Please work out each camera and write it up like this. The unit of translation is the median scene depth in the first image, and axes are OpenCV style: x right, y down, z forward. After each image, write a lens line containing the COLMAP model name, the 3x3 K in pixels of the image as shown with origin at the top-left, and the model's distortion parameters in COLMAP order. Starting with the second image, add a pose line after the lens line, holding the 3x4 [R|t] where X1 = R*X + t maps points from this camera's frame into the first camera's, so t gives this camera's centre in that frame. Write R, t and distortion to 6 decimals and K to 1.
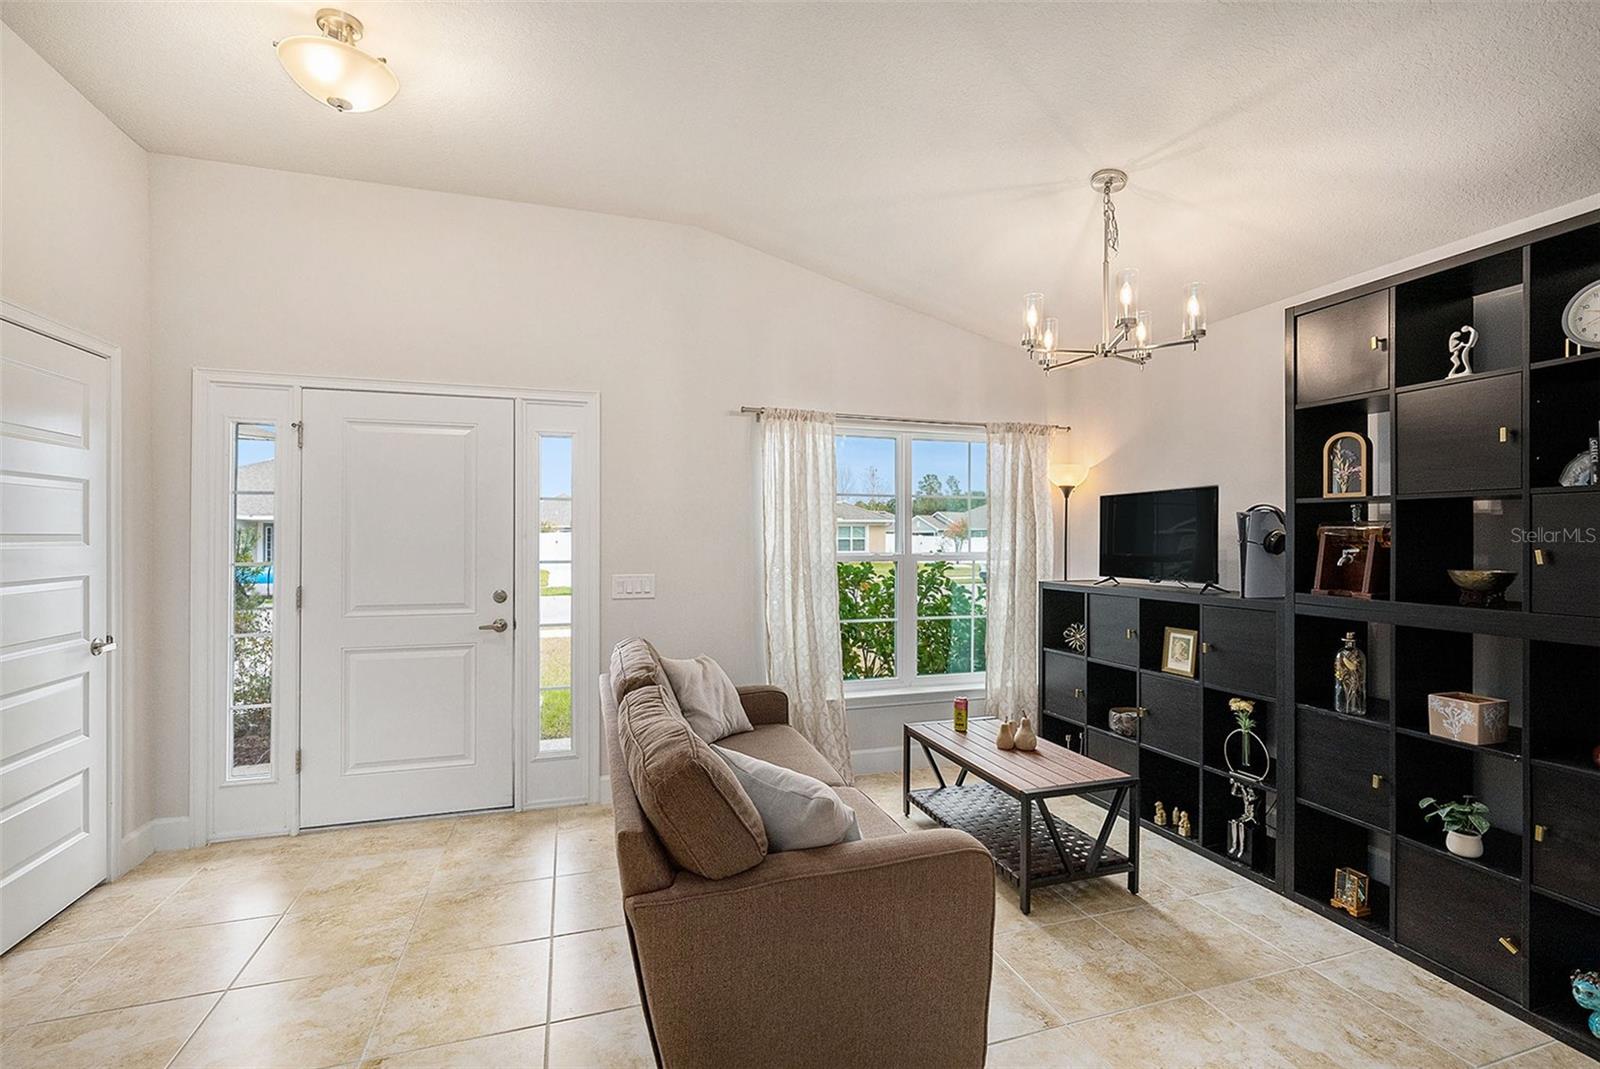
lens RADIAL K [[710.2, 0, 803.3], [0, 710.2, 532.1], [0, 0, 1]] dist [-0.003317, 0.000273]
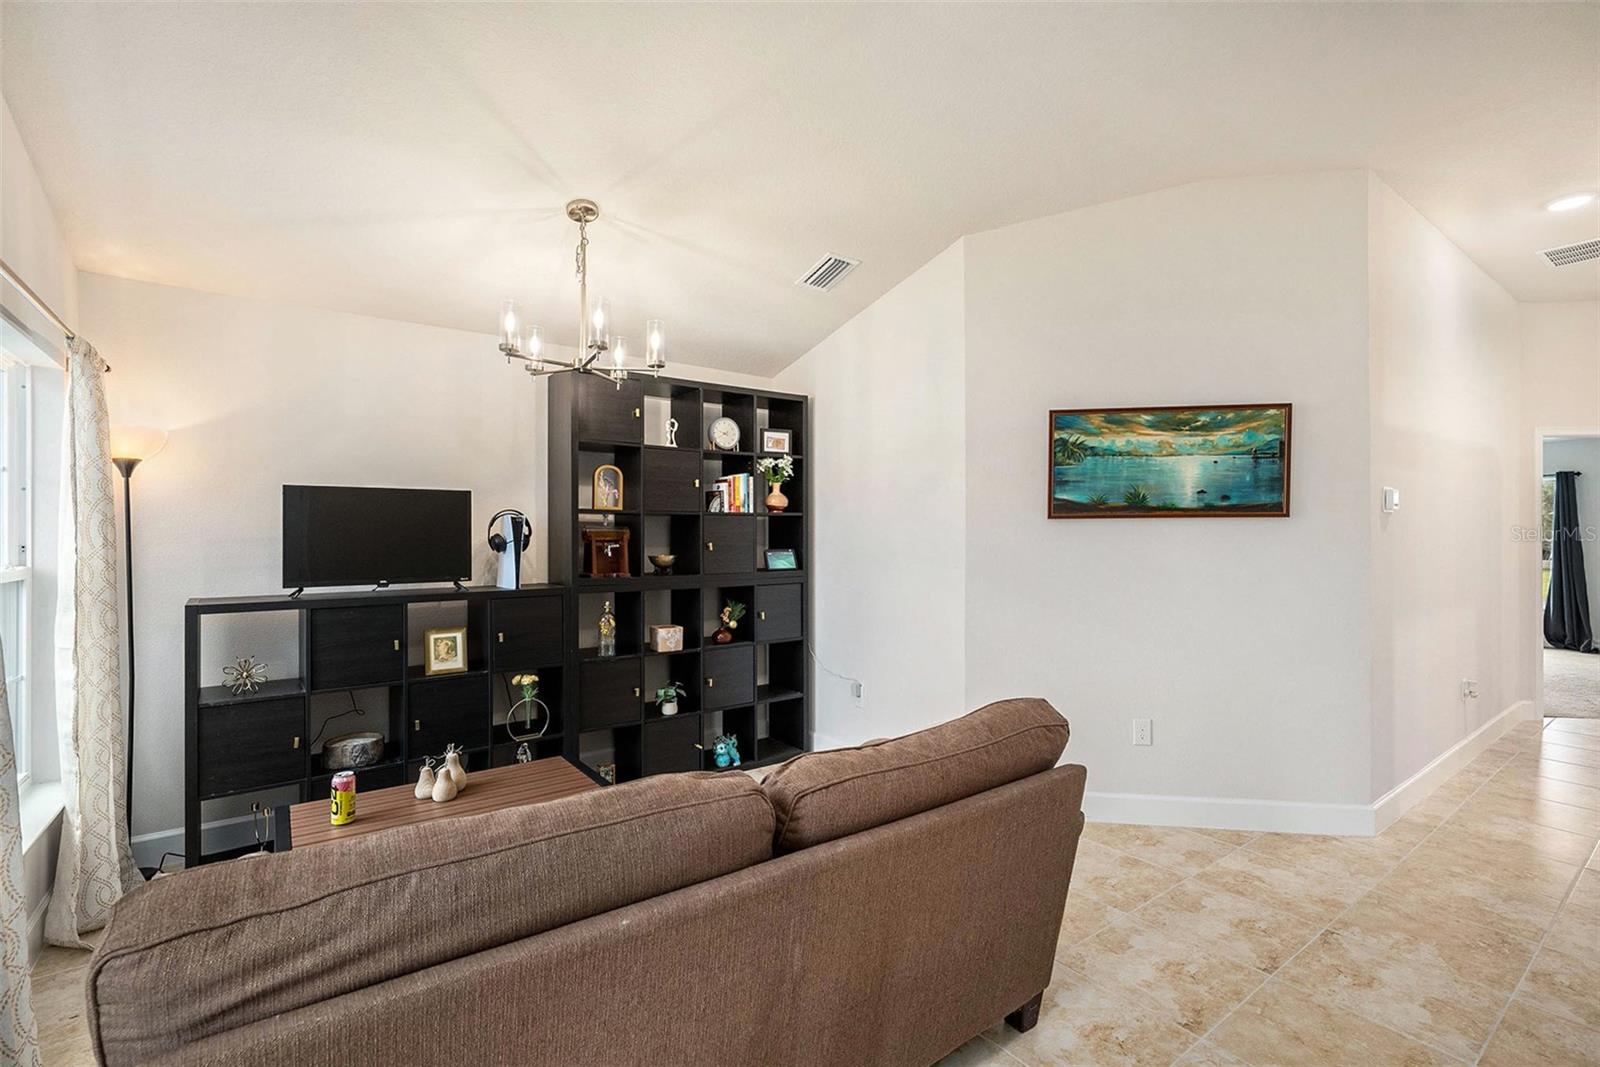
lens RADIAL K [[710.2, 0, 803.3], [0, 710.2, 531.1], [0, 0, 1]] dist [-0.003317, 0.000273]
pose [[-0.307720, 0.002920, 0.951472, -0.592419], [-0.005674, 0.999972, -0.004904, 0.000028], [-0.951460, -0.006908, -0.307695, 0.840020]]
